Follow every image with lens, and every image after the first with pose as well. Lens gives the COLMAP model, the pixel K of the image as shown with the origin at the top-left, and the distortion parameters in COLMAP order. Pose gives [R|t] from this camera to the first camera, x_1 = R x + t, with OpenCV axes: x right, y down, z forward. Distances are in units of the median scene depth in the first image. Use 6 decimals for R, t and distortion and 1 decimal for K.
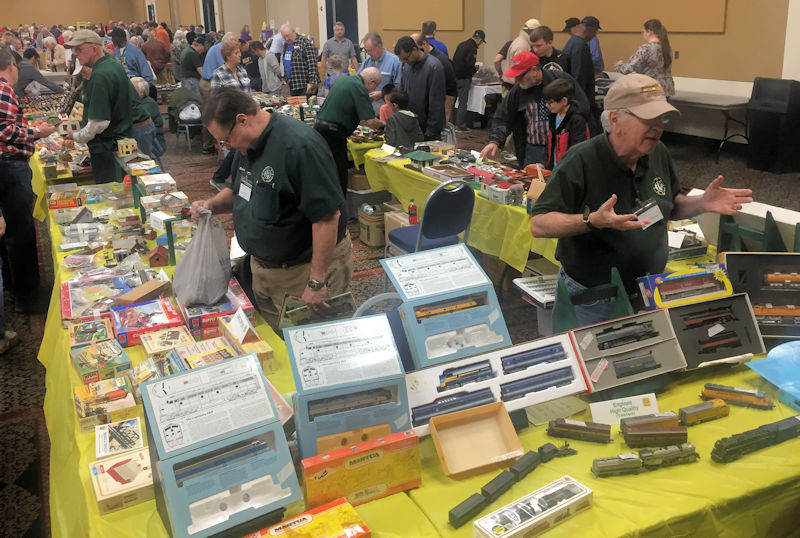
lens RADIAL K [[775.0, 0, 397.6], [0, 775.0, 233.1], [0, 0, 1]] dist [0.077330, -0.175331]
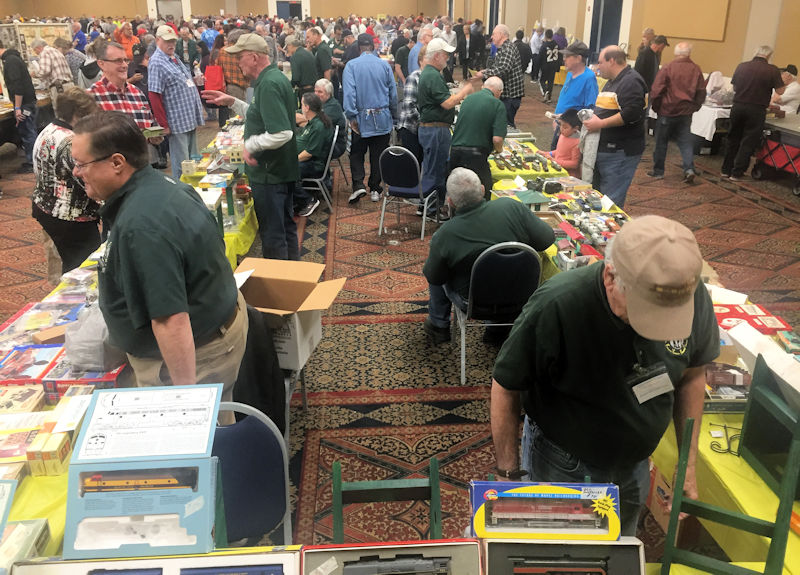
lens RADIAL K [[733.4, 0, 426.2], [0, 733.4, 290.0], [0, 0, 1]] dist [0.003235, 0.001669]
pose [[0.933402, 0.167357, -0.317414, 0.291121], [-0.136281, 0.983634, 0.117866, -0.112655], [0.331945, -0.066759, 0.940934, 0.266308]]
